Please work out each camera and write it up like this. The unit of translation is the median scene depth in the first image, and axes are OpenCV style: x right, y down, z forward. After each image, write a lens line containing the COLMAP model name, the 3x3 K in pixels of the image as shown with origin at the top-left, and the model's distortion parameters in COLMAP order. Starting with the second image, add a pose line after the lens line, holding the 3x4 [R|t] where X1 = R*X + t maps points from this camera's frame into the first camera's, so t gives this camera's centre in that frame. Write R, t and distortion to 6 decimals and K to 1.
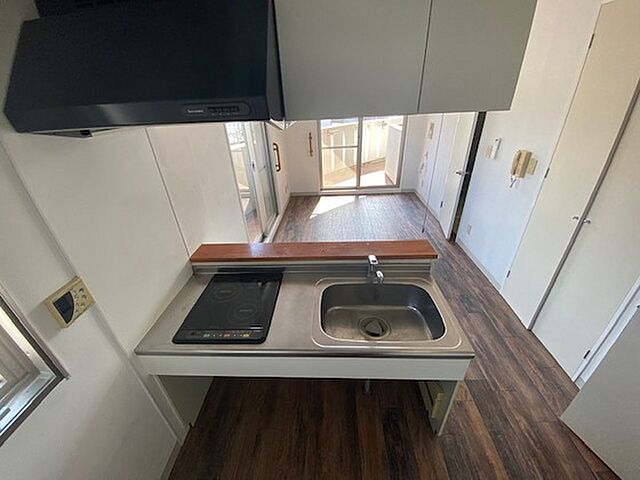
lens RADIAL K [[259.0, 0, 319.0], [0, 259.0, 241.4], [0, 0, 1]] dist [0.022646, -0.022149]
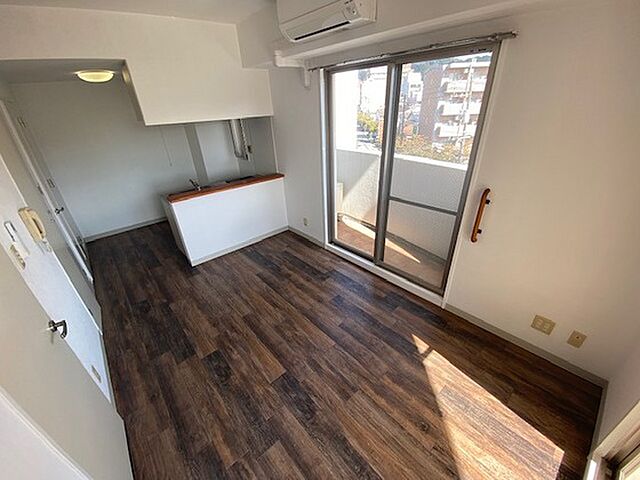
lens RADIAL K [[259.0, 0, 319.0], [0, 259.0, 241.4], [0, 0, 1]] dist [0.022646, -0.022149]
pose [[-0.712163, 0.395314, -0.580130, 0.323608], [-0.271082, 0.607425, 0.746692, -0.537373], [0.647564, 0.689029, -0.325423, 0.928860]]
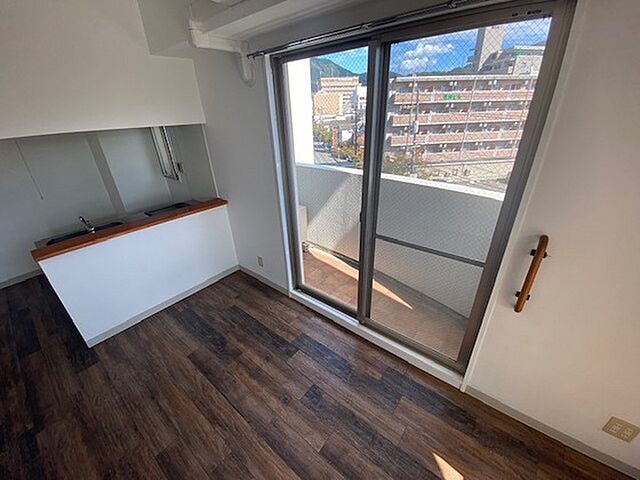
lens RADIAL K [[259.0, 0, 319.0], [0, 259.0, 241.4], [0, 0, 1]] dist [0.022646, -0.022149]
pose [[-0.594592, 0.417062, -0.687401, 0.166317], [-0.331804, 0.651472, 0.682268, -0.445672], [0.732371, 0.633754, -0.248977, 0.809313]]
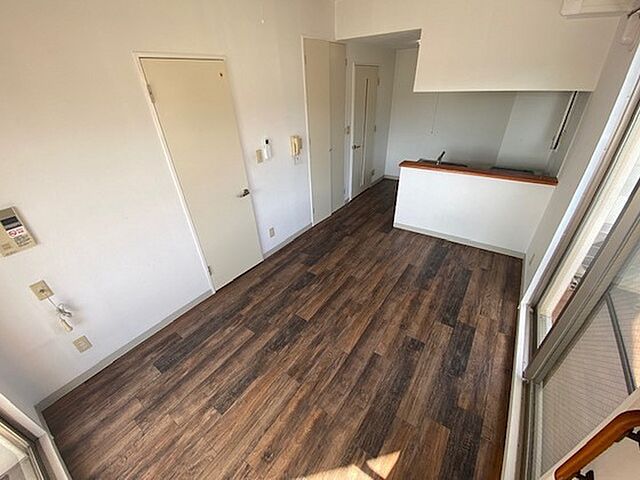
lens RADIAL K [[256.9, 0, 316.6], [0, 256.9, 241.6], [0, 0, 1]] dist [0.036351, -0.029352]
pose [[-0.834706, -0.213512, 0.507621, -0.059635], [0.335498, 0.533809, 0.776202, -0.534710], [-0.436701, 0.818206, -0.373940, 0.956094]]
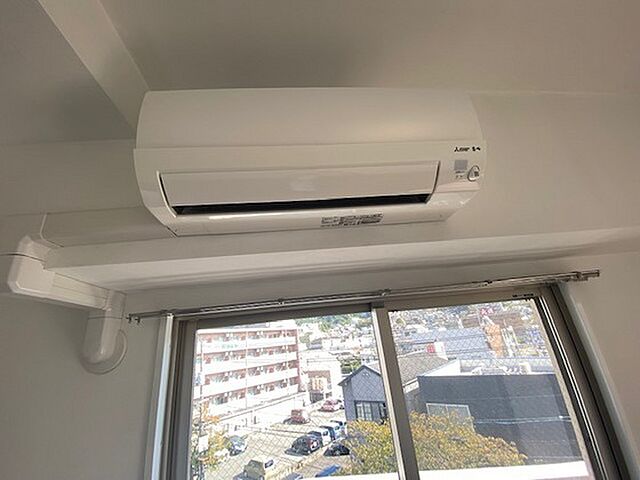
lens RADIAL K [[262.1, 0, 318.1], [0, 262.1, 242.6], [0, 0, 1]] dist [0.002407, -0.012666]
pose [[0.113050, -0.324903, -0.938966, 0.054926], [-0.399629, 0.850347, -0.342354, -0.357120], [0.909679, 0.413941, -0.033710, 0.555502]]
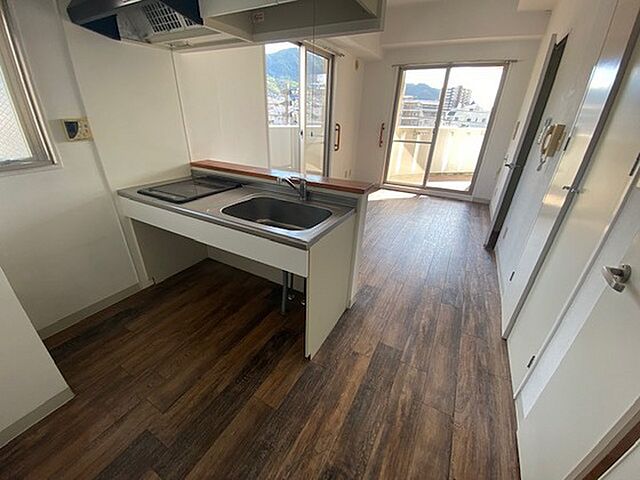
lens RADIAL K [[259.0, 0, 319.0], [0, 259.0, 241.4], [0, 0, 1]] dist [0.022646, -0.022149]
pose [[0.894347, 0.256437, -0.366583, 0.255816], [-0.275558, 0.961285, 0.000177, 0.103460], [0.352436, 0.100856, 0.930385, 0.014703]]
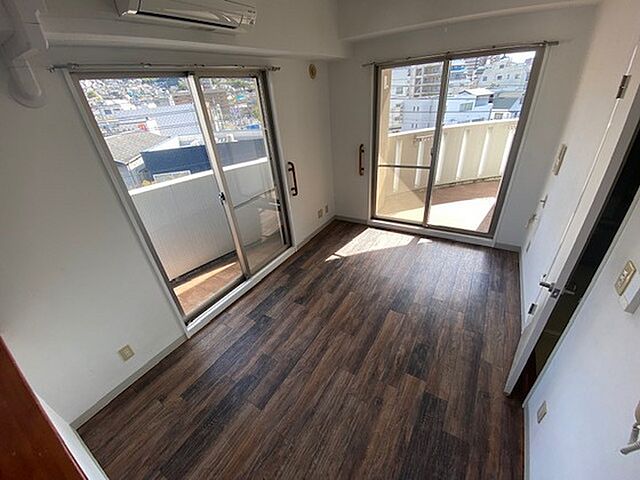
lens RADIAL K [[259.0, 0, 319.0], [0, 259.0, 241.4], [0, 0, 1]] dist [0.022646, -0.022149]
pose [[0.872324, 0.221094, -0.436084, 0.268293], [-0.201575, 0.975217, 0.091212, -0.211588], [0.445443, 0.008337, 0.895272, 0.314829]]
